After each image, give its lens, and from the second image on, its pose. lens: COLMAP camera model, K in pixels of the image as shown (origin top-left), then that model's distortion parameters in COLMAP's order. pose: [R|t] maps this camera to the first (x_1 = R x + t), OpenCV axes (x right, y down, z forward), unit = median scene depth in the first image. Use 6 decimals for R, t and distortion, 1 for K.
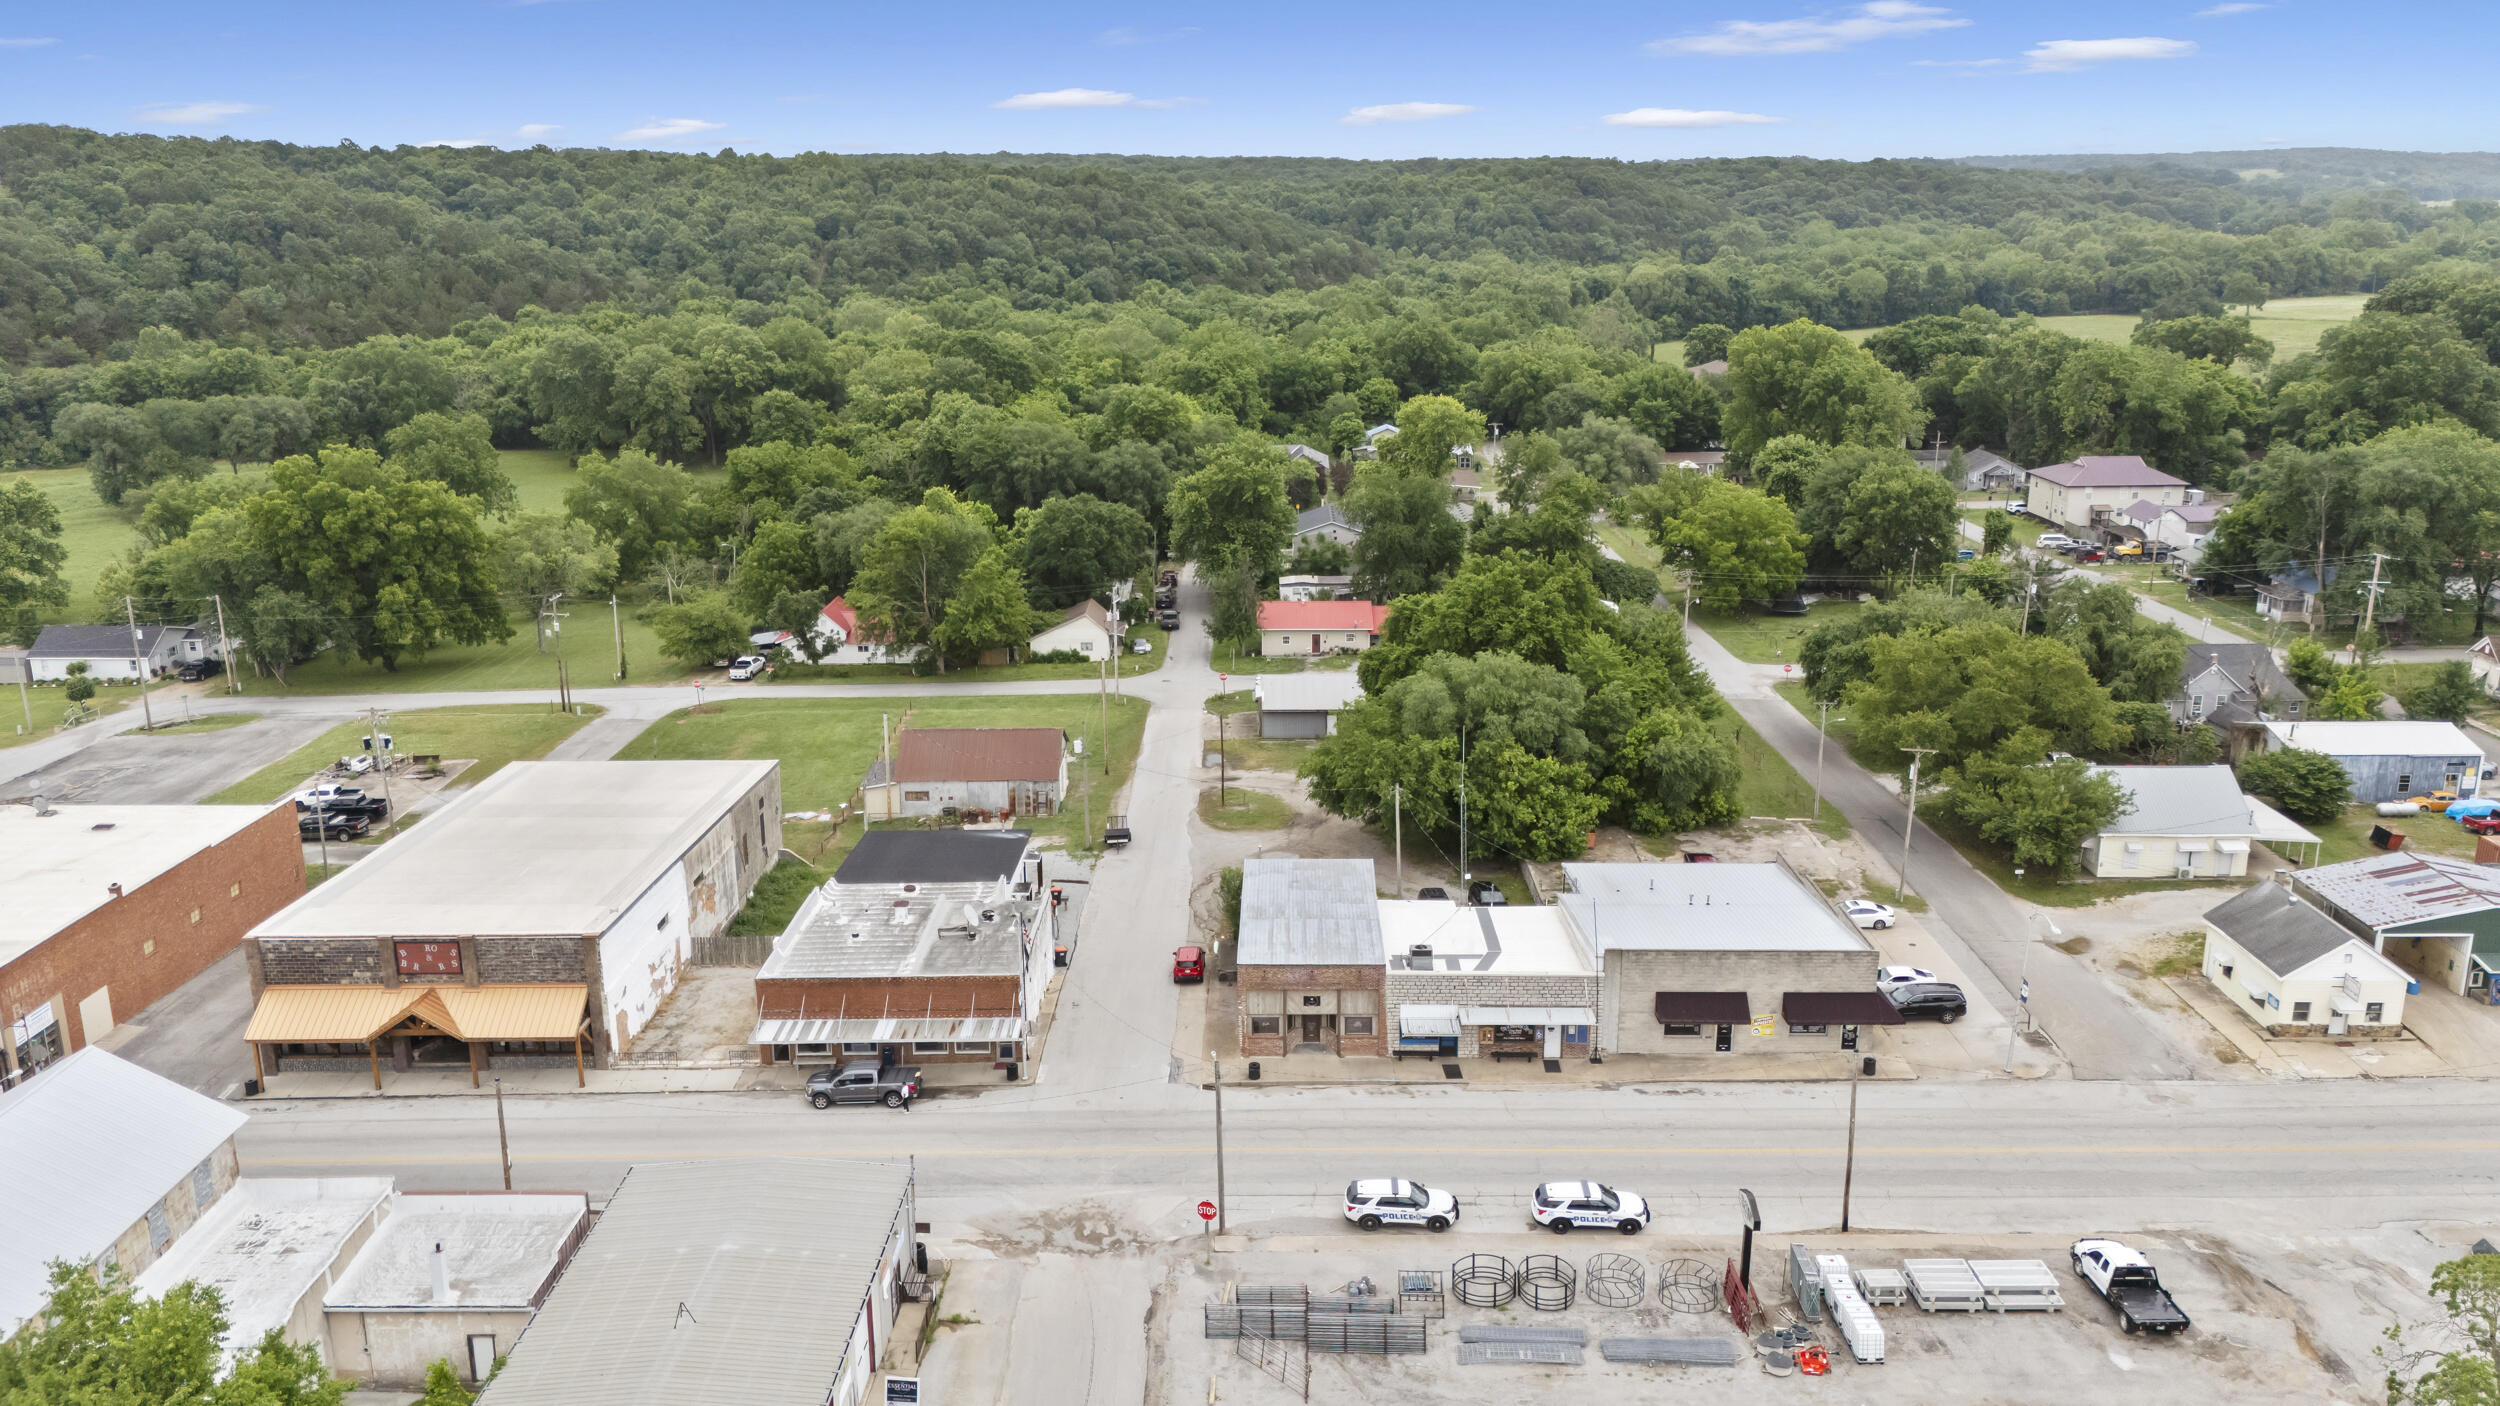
lens RADIAL K [[1854.1, 0, 1250.0], [0, 1854.1, 703.0], [0, 0, 1]] dist [0.098672, -0.135344]
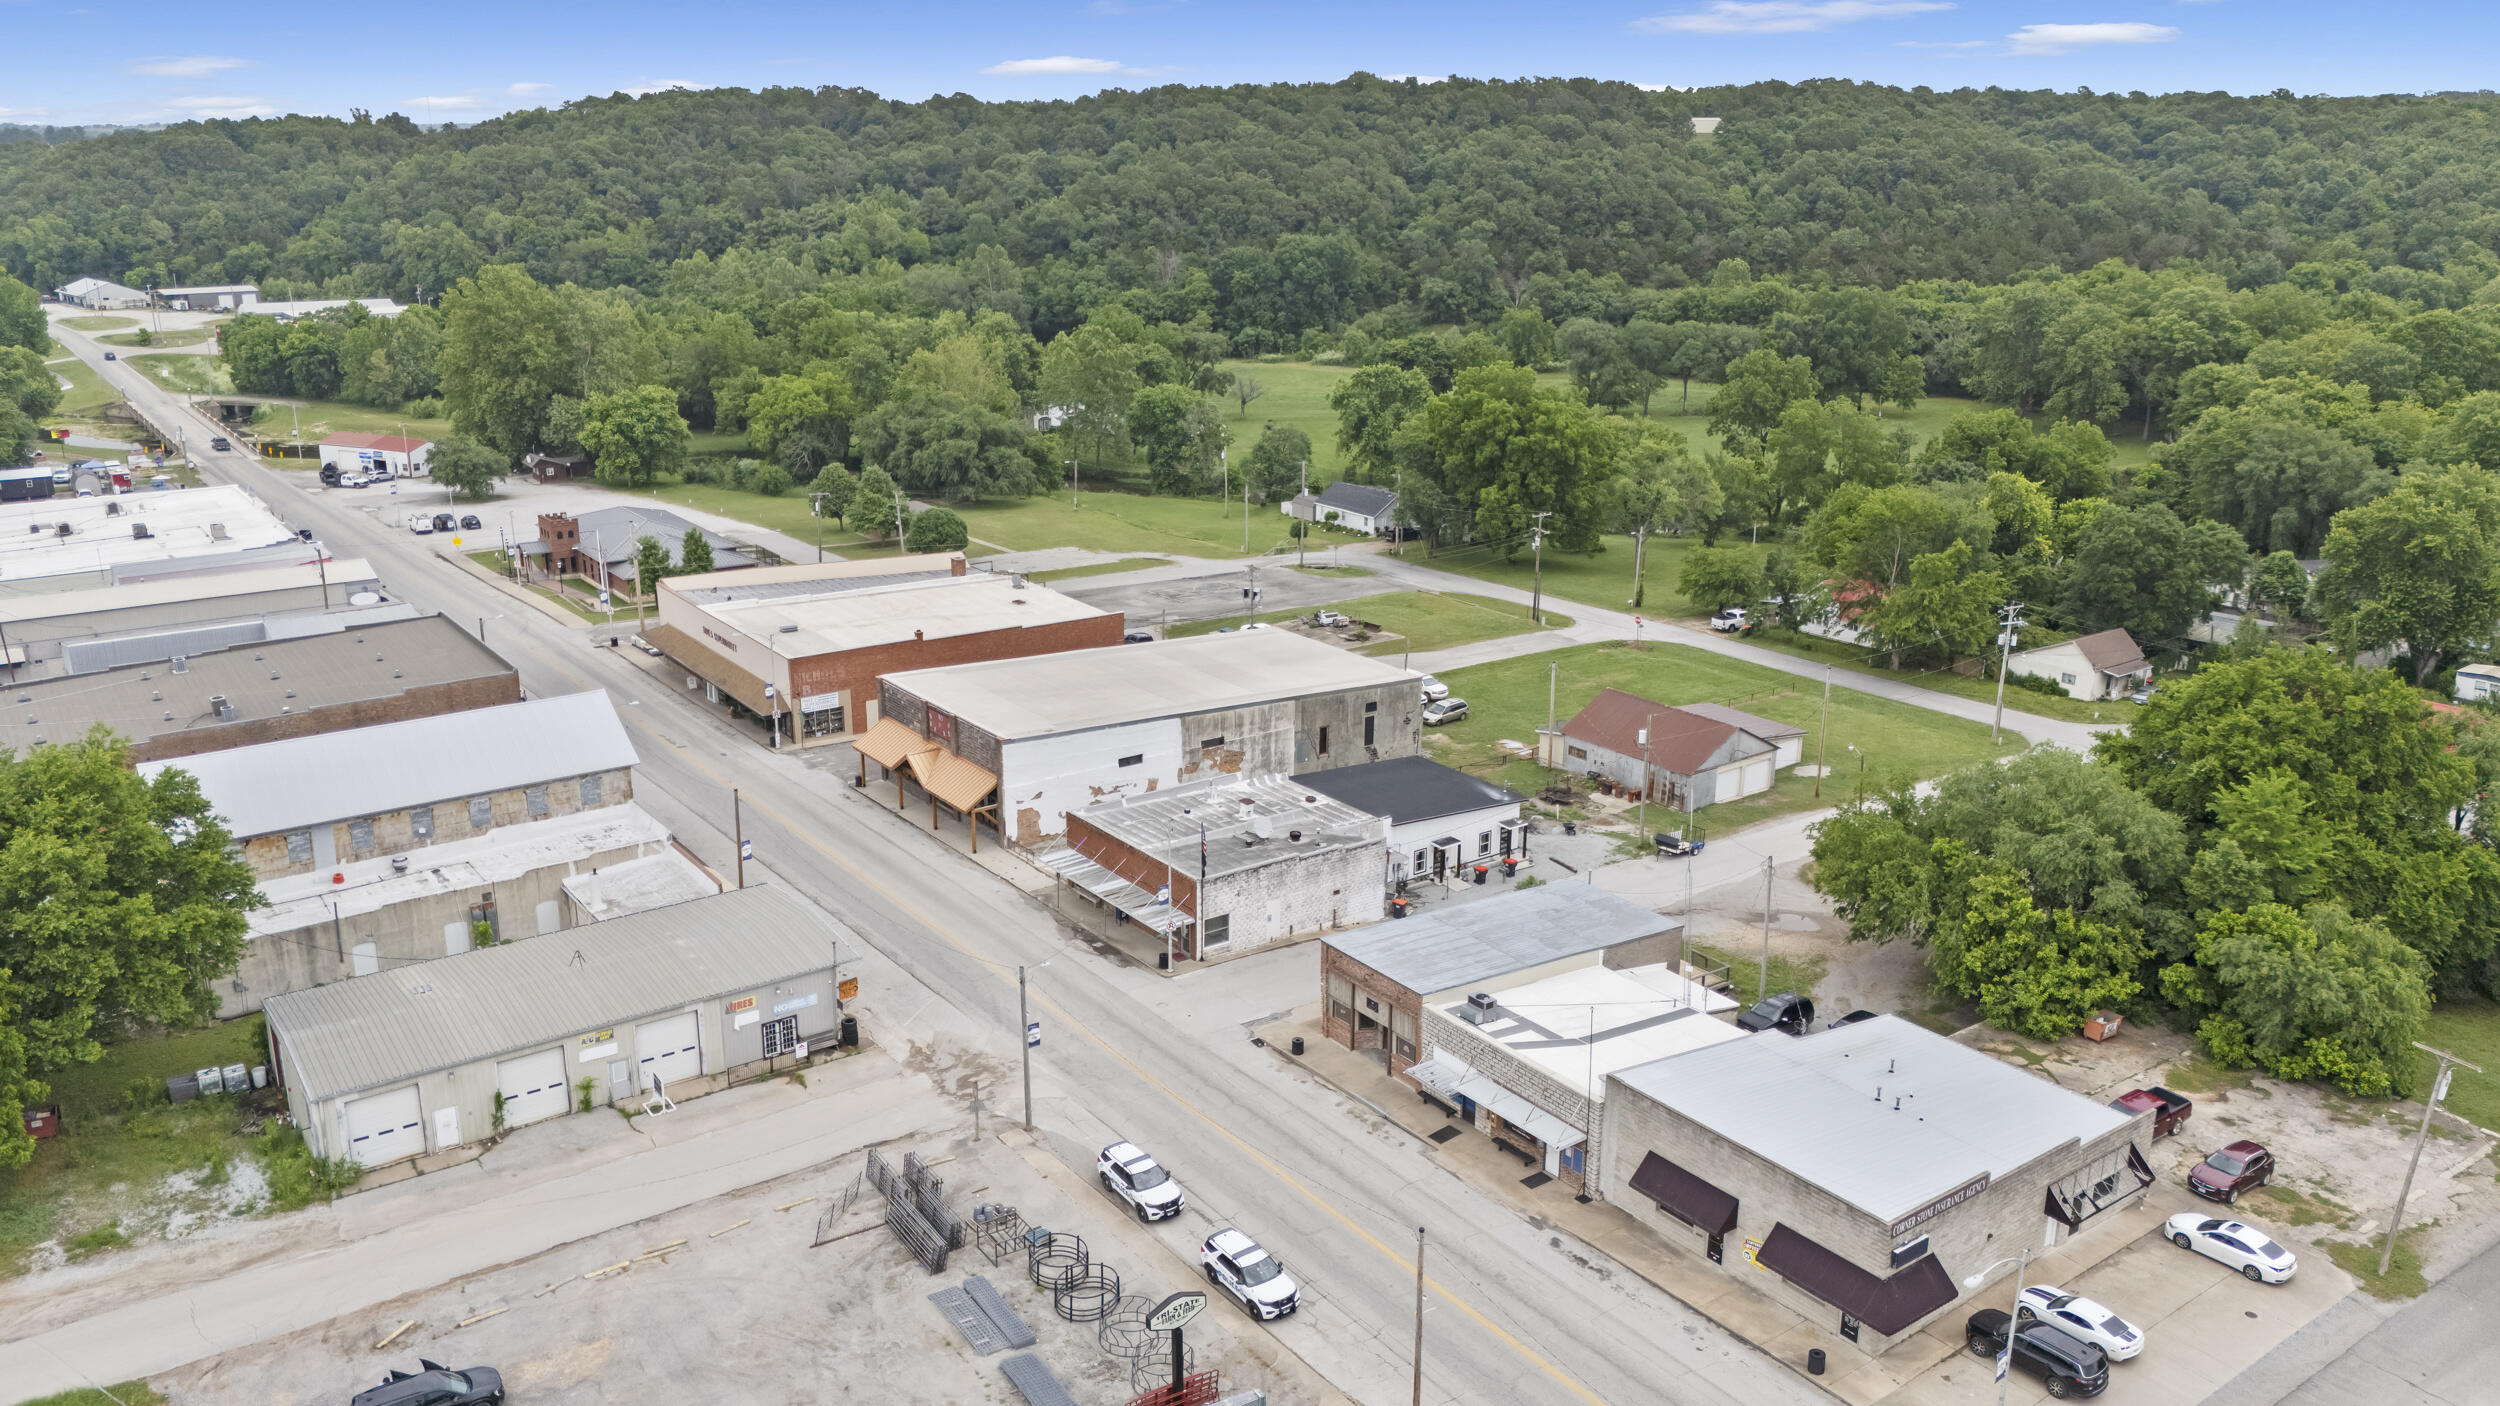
lens RADIAL K [[1850.7, 0, 1250.0], [0, 1850.7, 703.0], [0, 0, 1]] dist [0.076098, -0.076257]
pose [[0.601733, 0.242654, -0.760944, 0.627650], [-0.222584, 0.965935, 0.132010, -0.091425], [0.767055, 0.089940, 0.635246, 0.314631]]
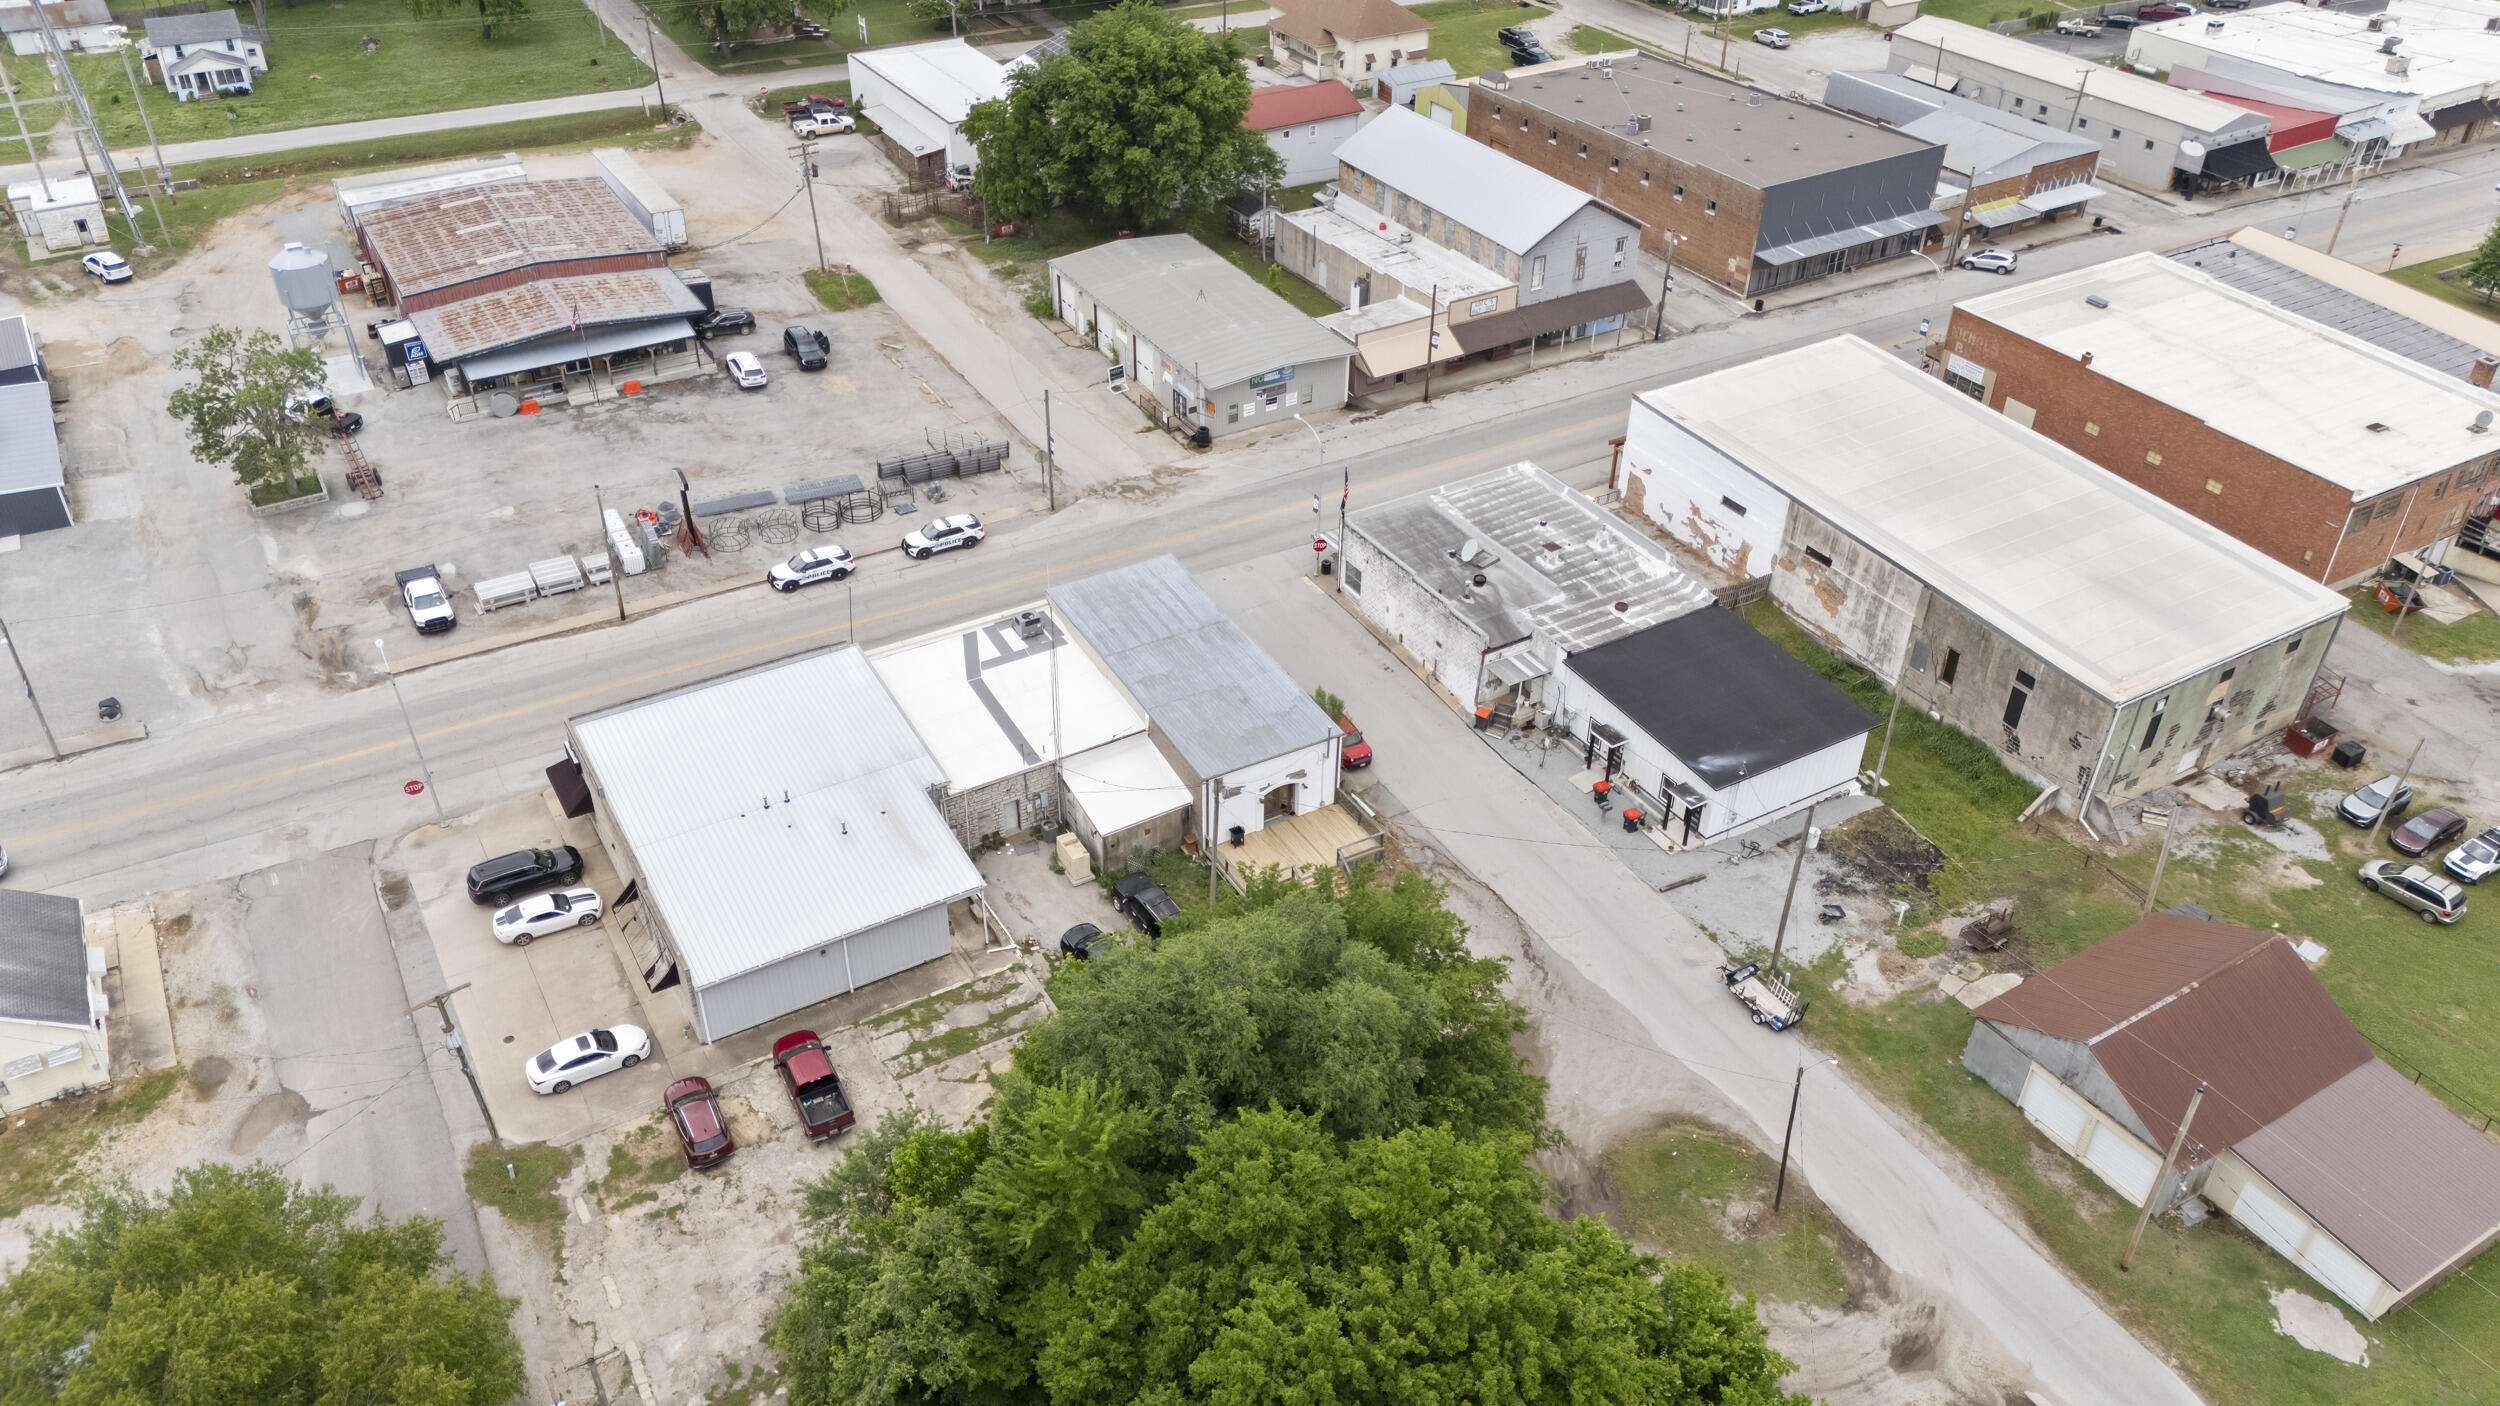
lens RADIAL K [[1854.1, 0, 1250.0], [0, 1854.1, 703.0], [0, 0, 1]] dist [0.098672, -0.135344]
pose [[-0.856934, 0.296204, -0.421814, 0.398401], [-0.135997, 0.659440, 0.739354, -0.555252], [0.497160, 0.690943, -0.524814, 1.516489]]
